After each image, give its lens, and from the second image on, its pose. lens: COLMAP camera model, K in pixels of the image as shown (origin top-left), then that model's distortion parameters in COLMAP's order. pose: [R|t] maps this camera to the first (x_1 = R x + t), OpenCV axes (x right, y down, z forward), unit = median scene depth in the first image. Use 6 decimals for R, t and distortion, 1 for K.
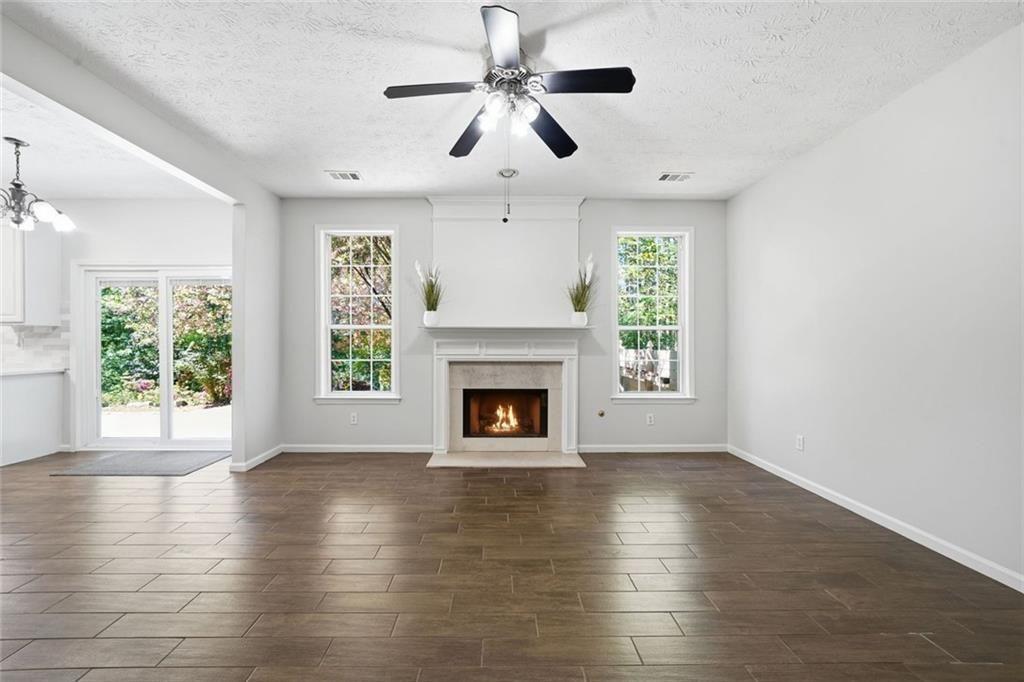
lens RADIAL K [[390.9, 0, 511.4], [0, 390.9, 342.3], [0, 0, 1]] dist [-0.009198, -0.000199]
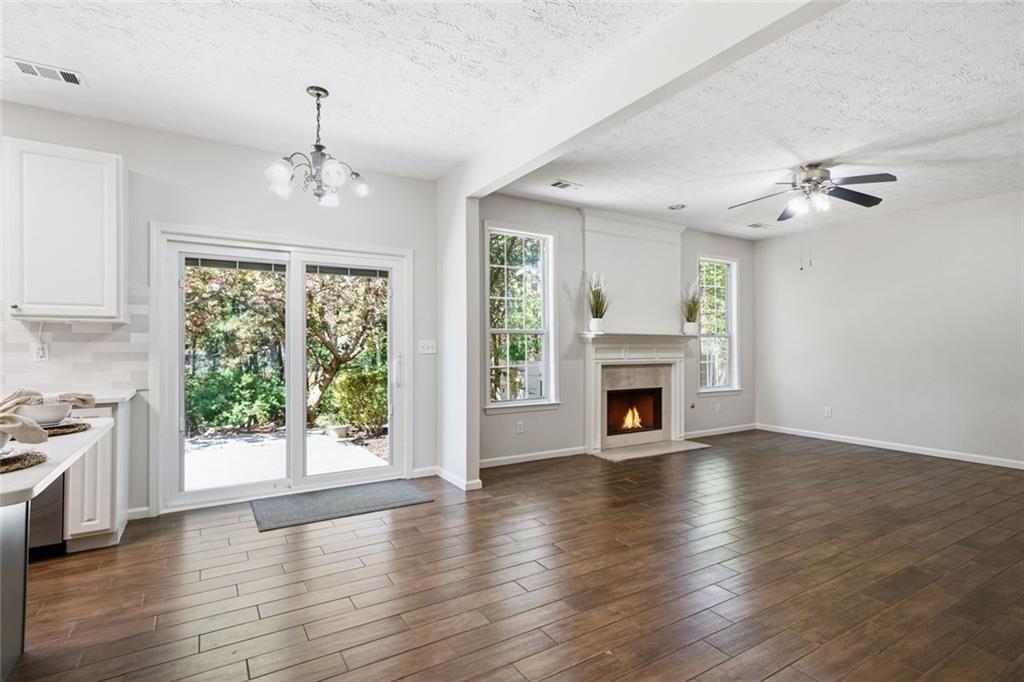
lens RADIAL K [[513.3, 0, 516.2], [0, 513.3, 342.4], [0, 0, 1]] dist [0.011467, 0.000139]
pose [[0.849524, 0.003293, 0.527540, -1.083135], [-0.001659, 0.999992, -0.003571, -0.008117], [-0.527548, 0.002158, 0.849522, -0.070456]]
